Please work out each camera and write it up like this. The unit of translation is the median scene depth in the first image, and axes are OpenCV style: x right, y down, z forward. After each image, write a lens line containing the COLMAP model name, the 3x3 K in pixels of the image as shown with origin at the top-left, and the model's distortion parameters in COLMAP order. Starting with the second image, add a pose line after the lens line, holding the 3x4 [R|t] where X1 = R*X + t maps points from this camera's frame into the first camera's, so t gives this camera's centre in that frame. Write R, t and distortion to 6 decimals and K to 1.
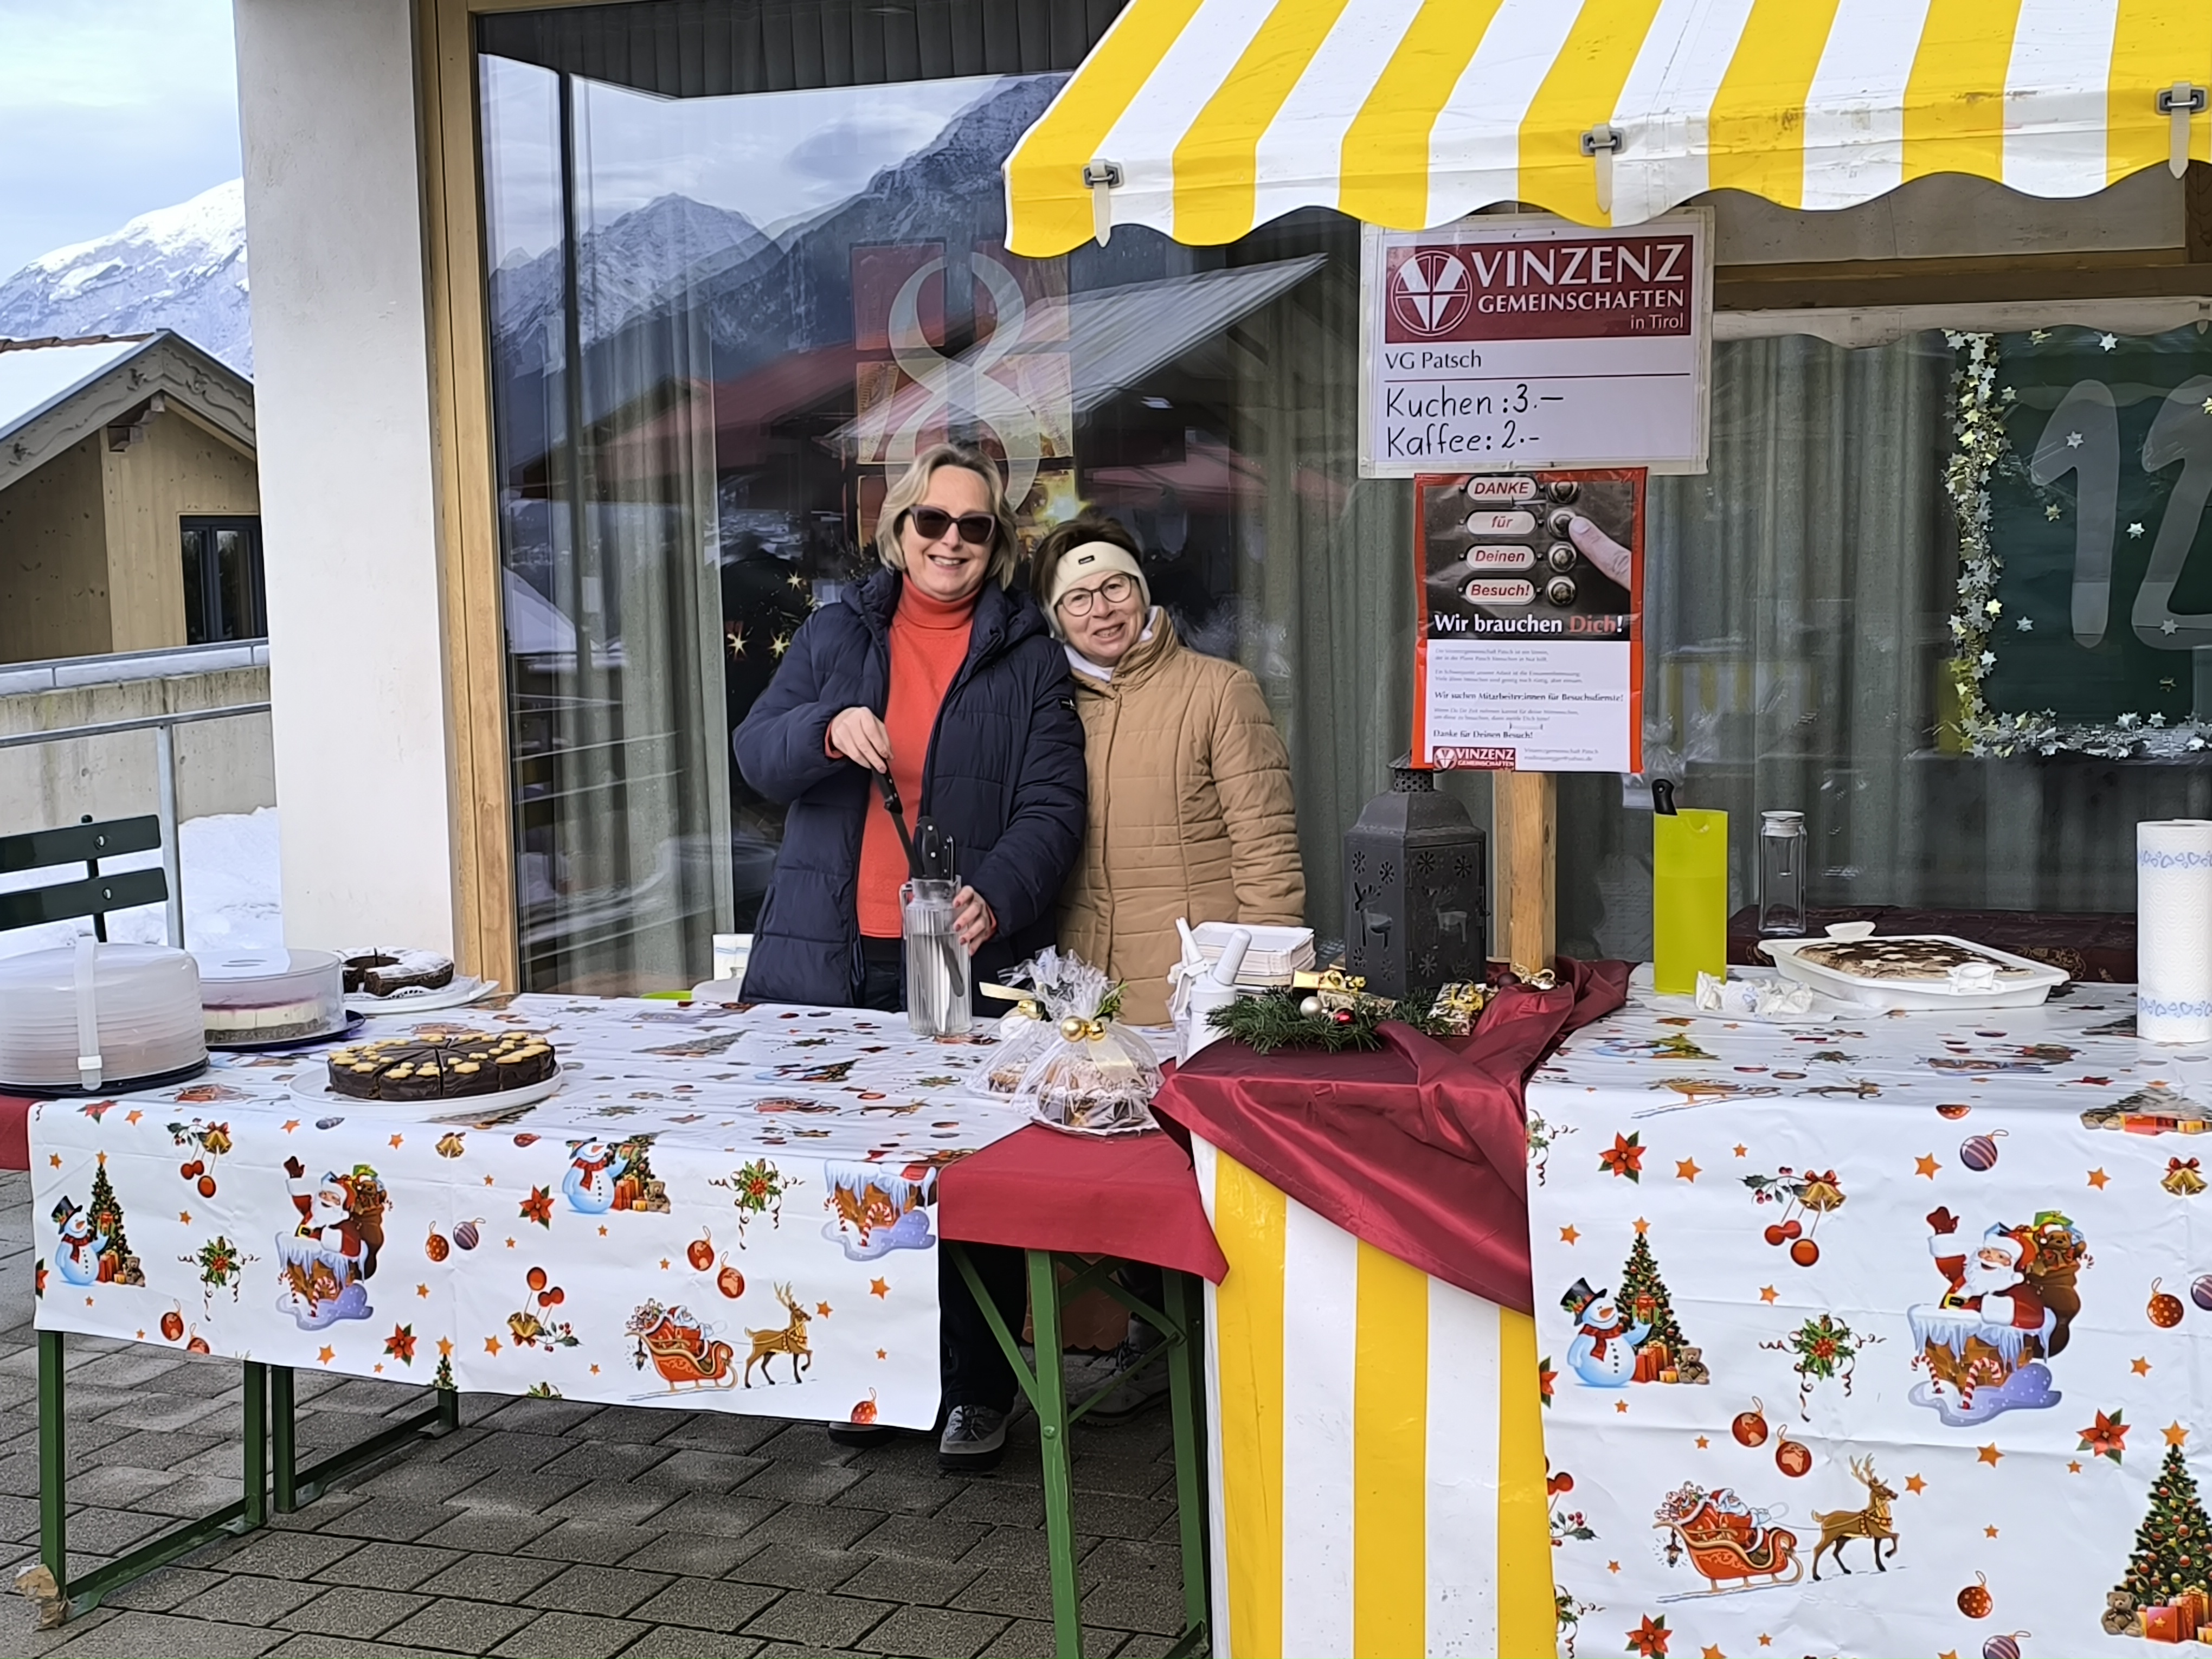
lens RADIAL K [[3095.4, 0, 1106.2], [0, 3095.4, 890.5], [0, 0, 1]] dist [0.076599, 0.000000]
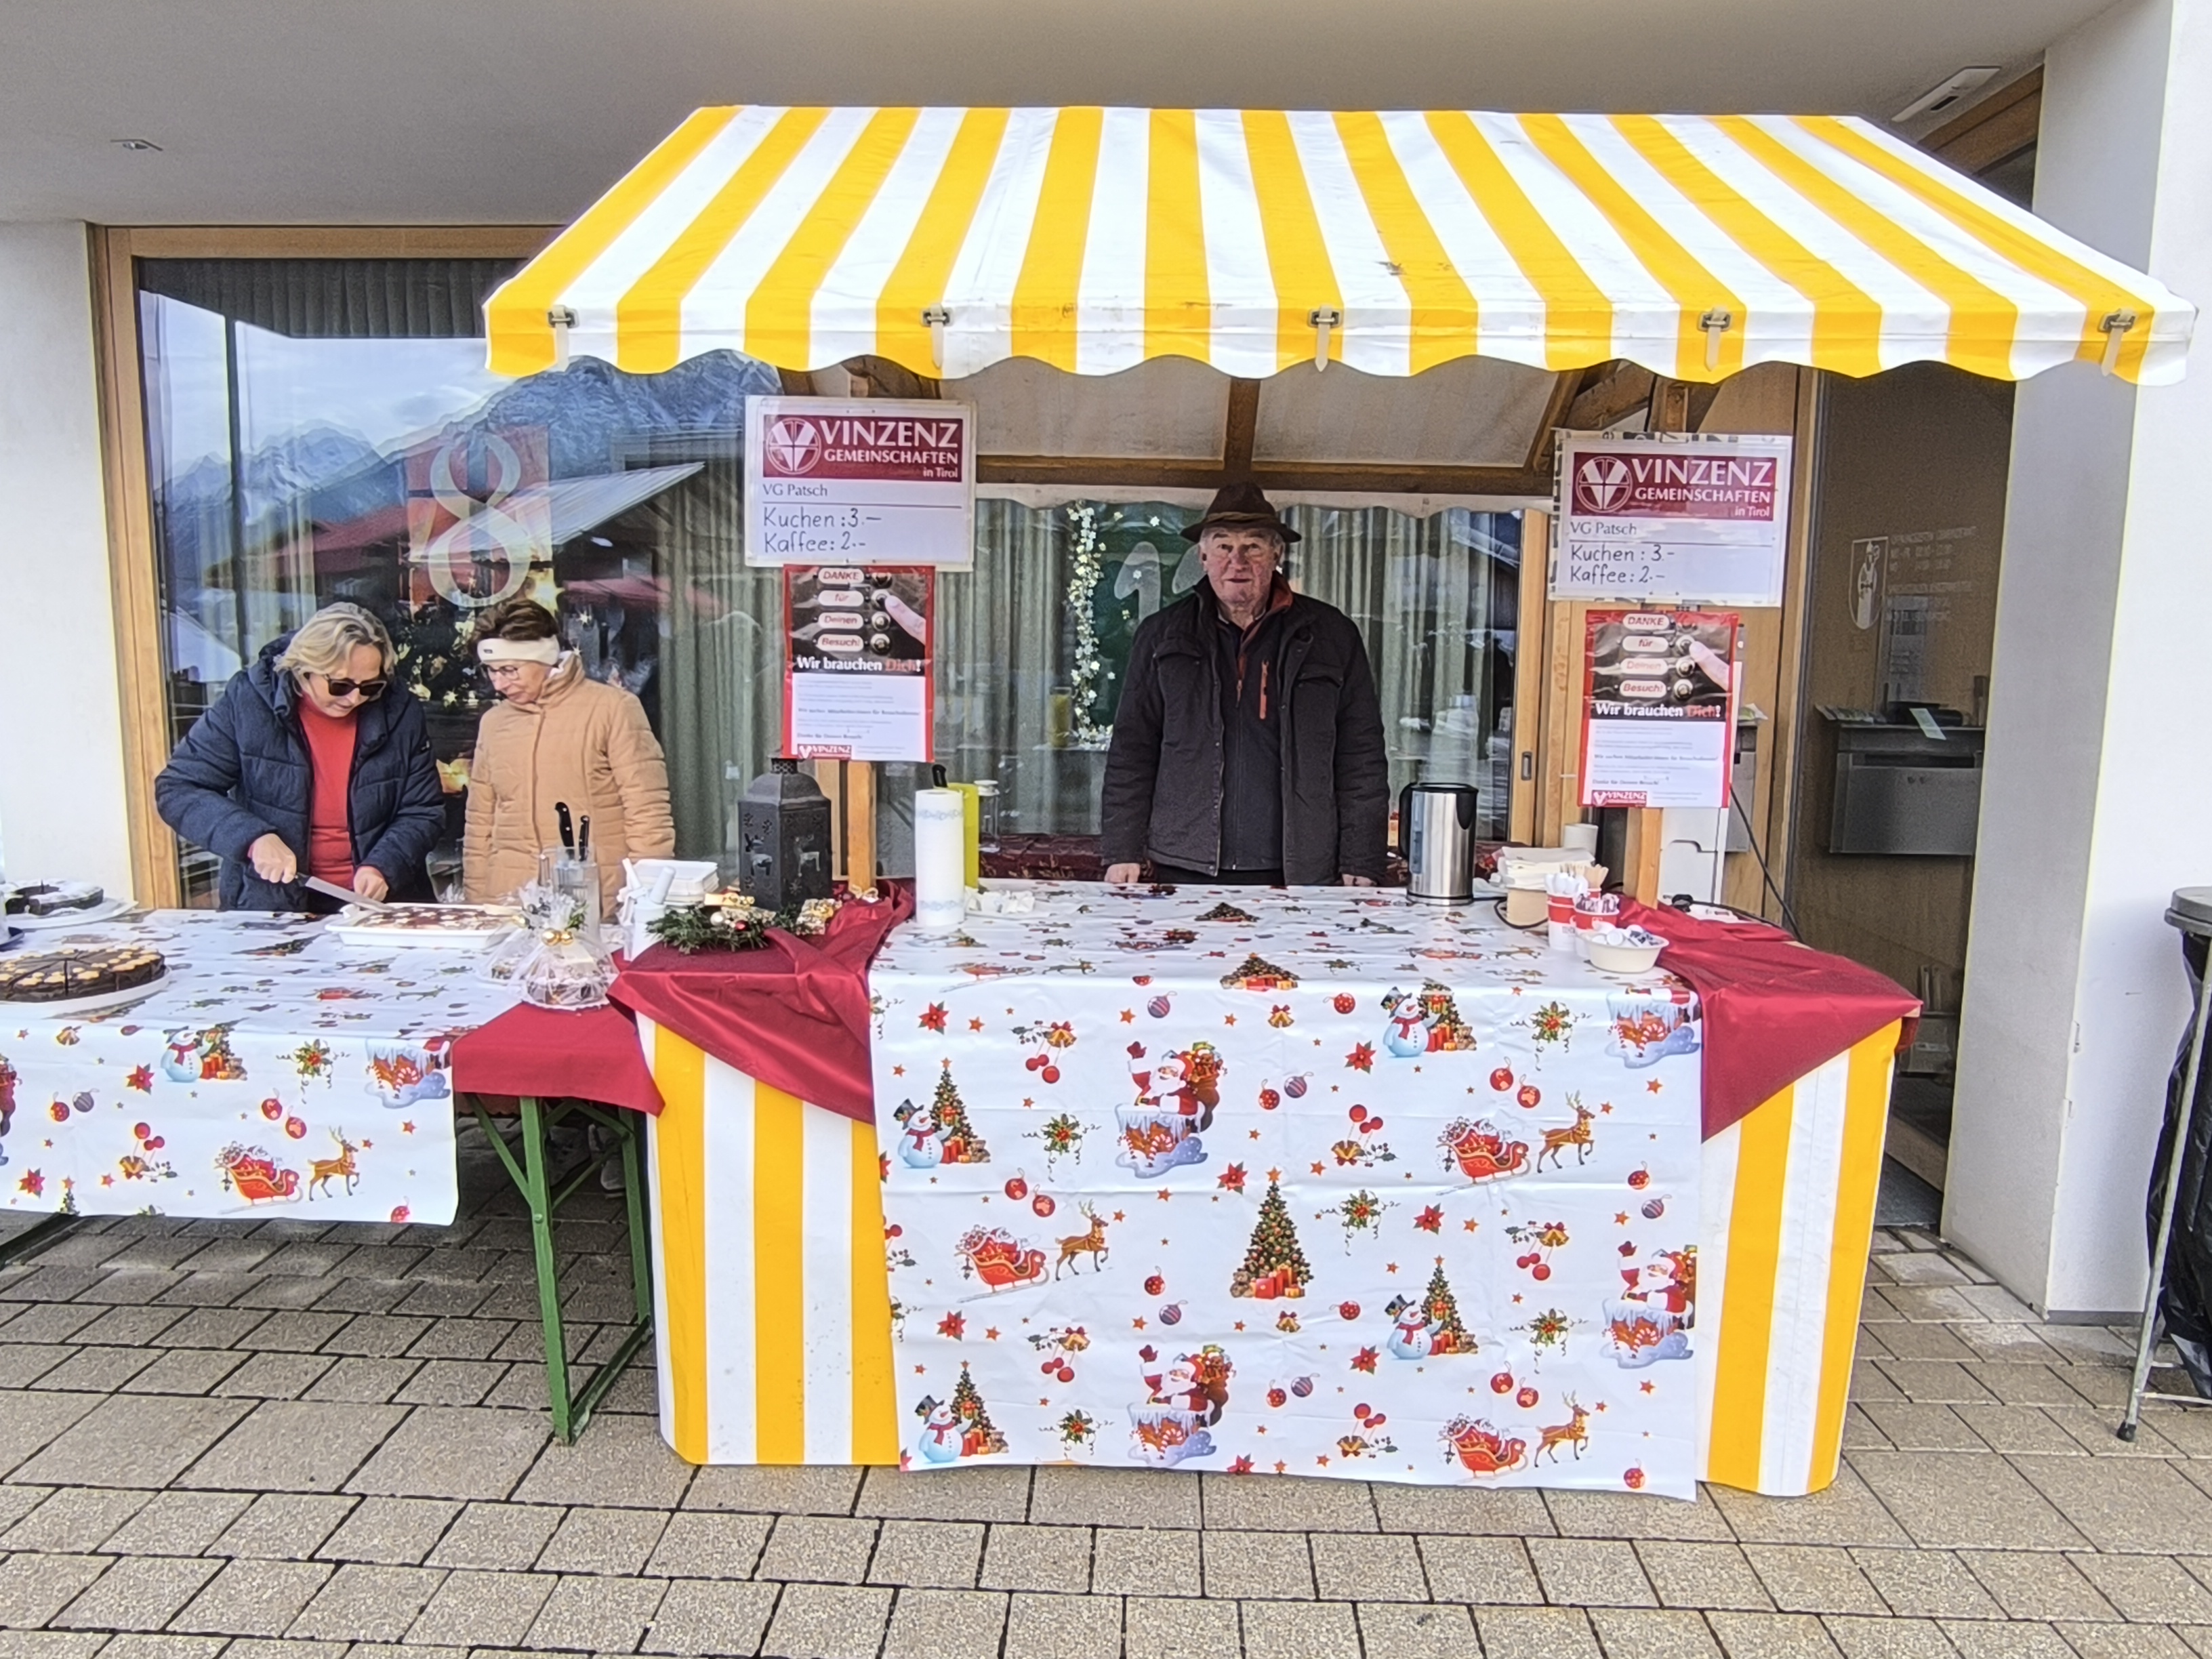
lens RADIAL K [[1564.7, 0, 1115.3], [0, 1564.7, 839.4], [0, 0, 1]] dist [-0.063759, 0.056740]
pose [[0.945473, -0.013977, 0.325402, 0.003412], [0.008094, 0.999779, 0.019424, -0.013282], [-0.325601, -0.015731, 0.945376, 0.224931]]
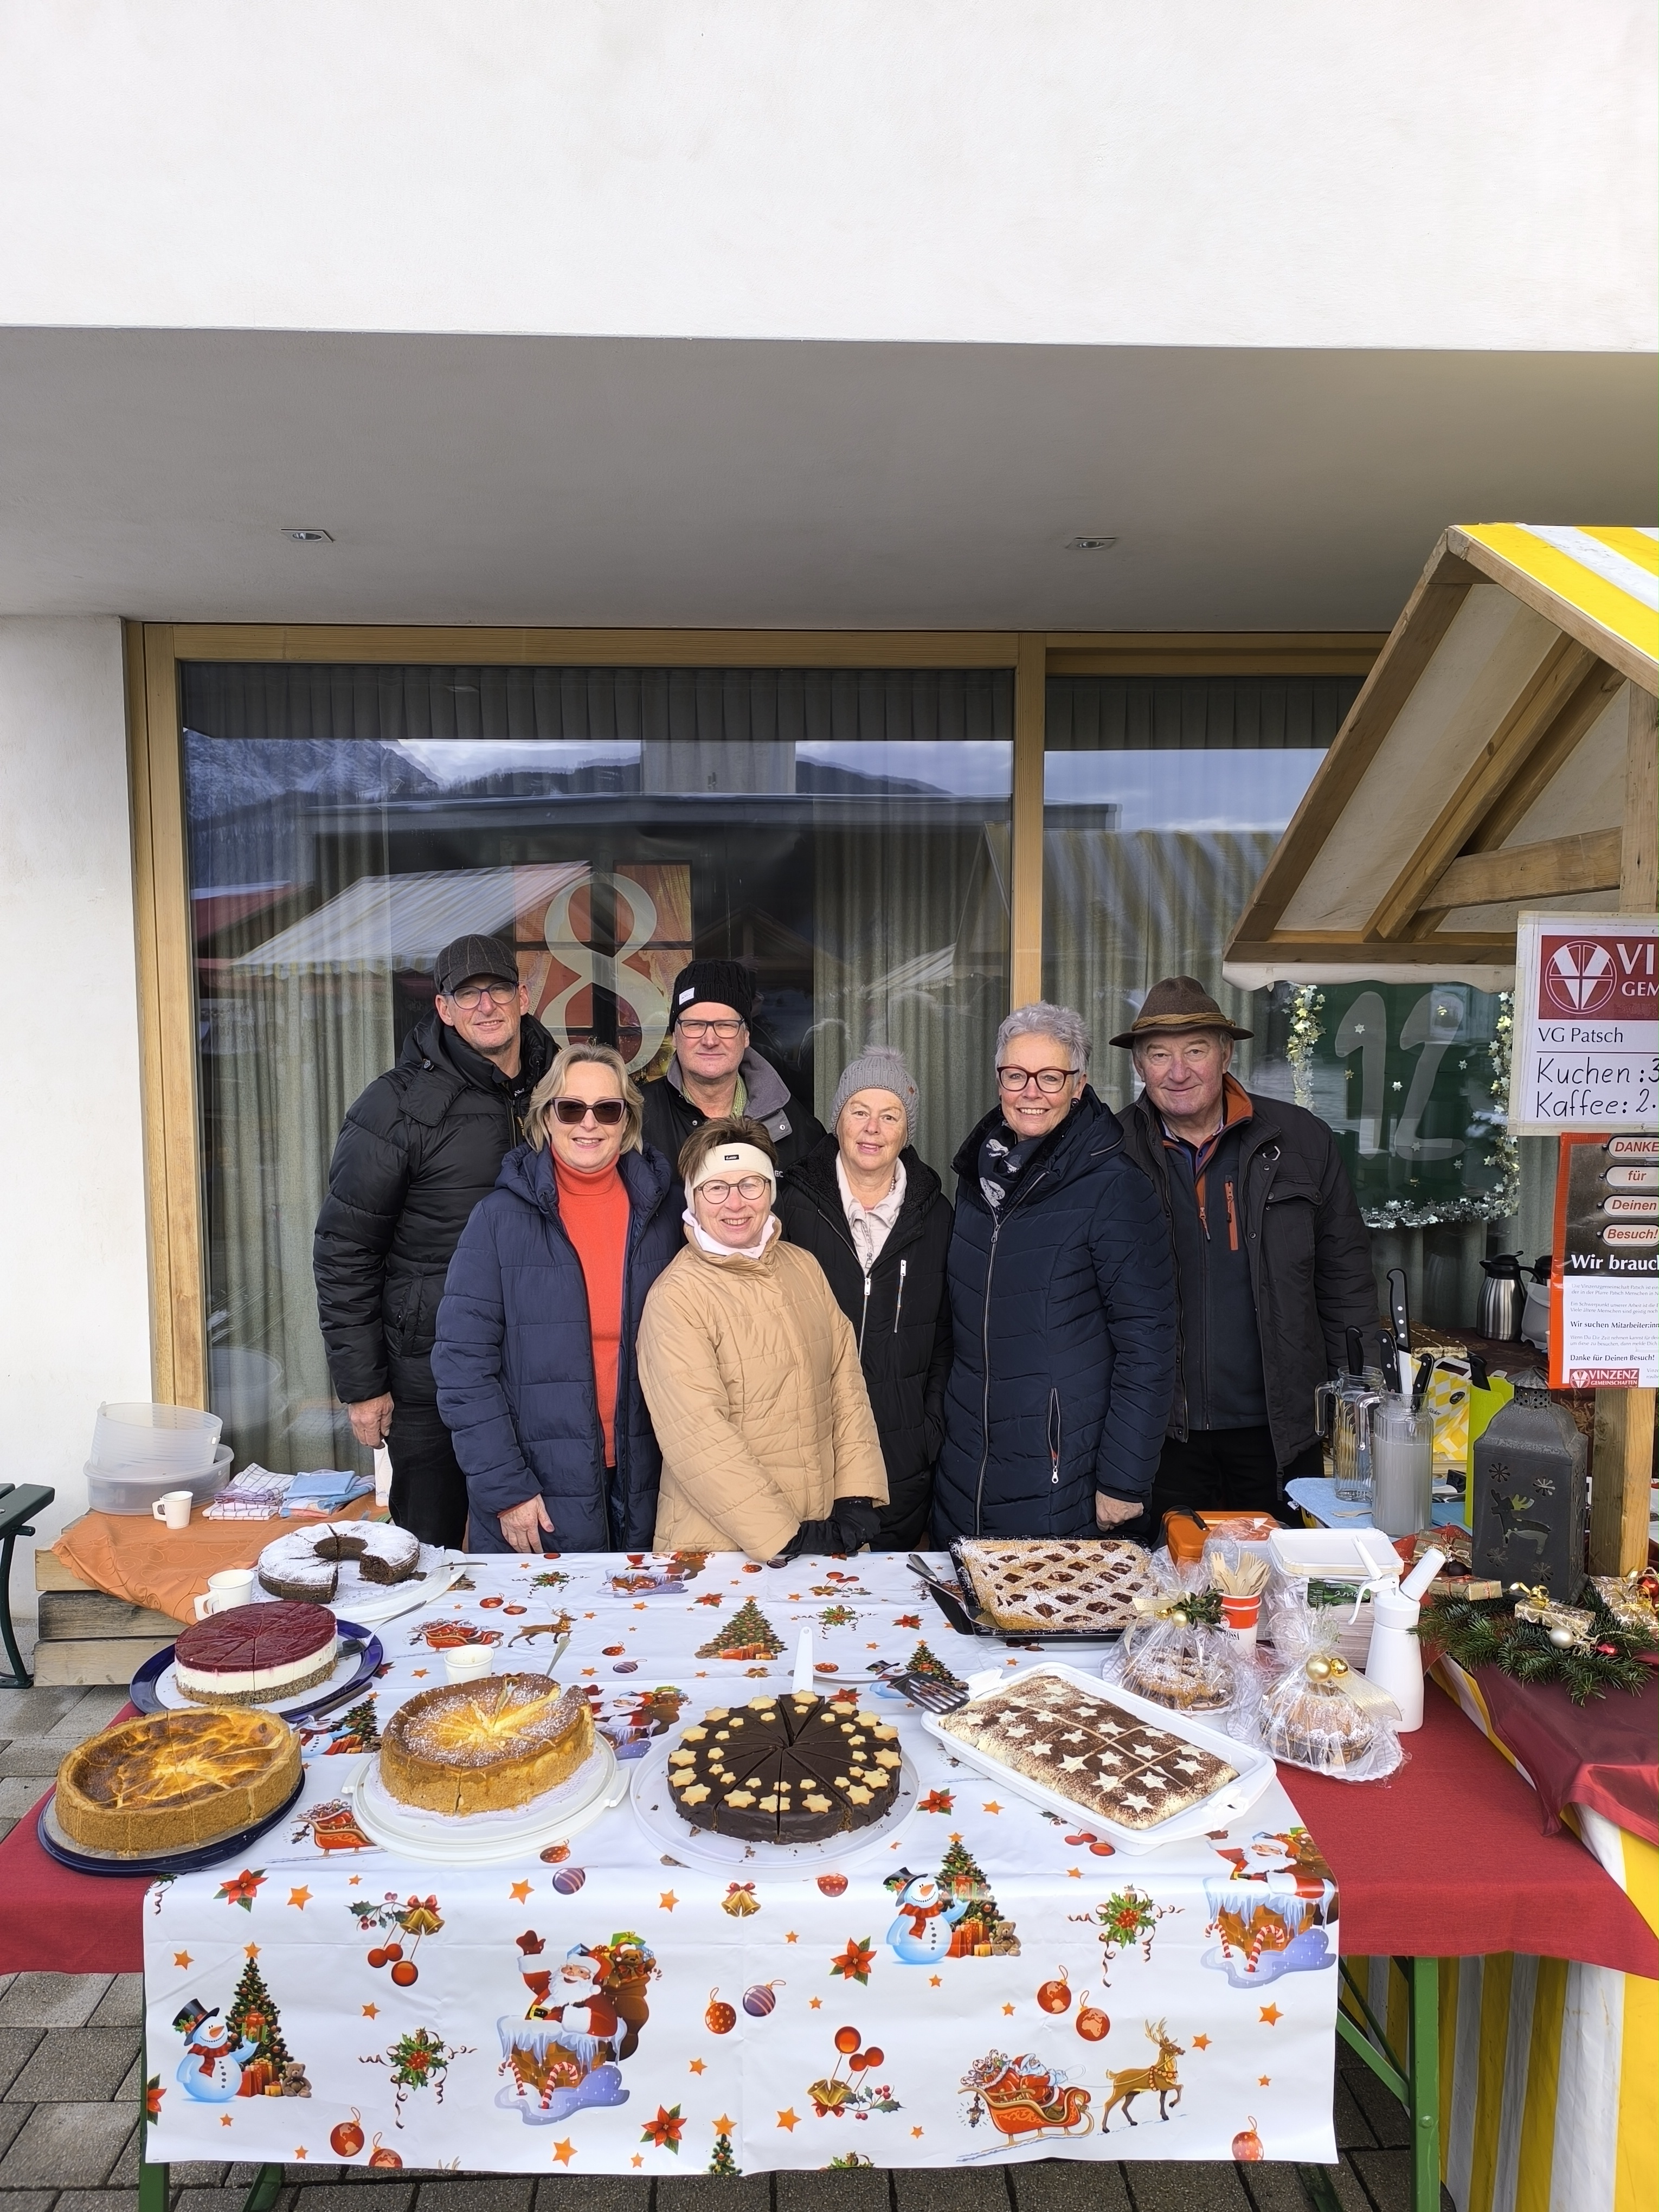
lens RADIAL K [[1568.5, 0, 848.2], [0, 1568.5, 1090.4], [0, 0, 1]] dist [0.035004, -0.016950]
pose [[0.917392, -0.011860, 0.397809, -0.368643], [0.031293, 0.998611, -0.042393, -0.133264], [-0.396754, 0.051339, 0.916488, 0.571887]]
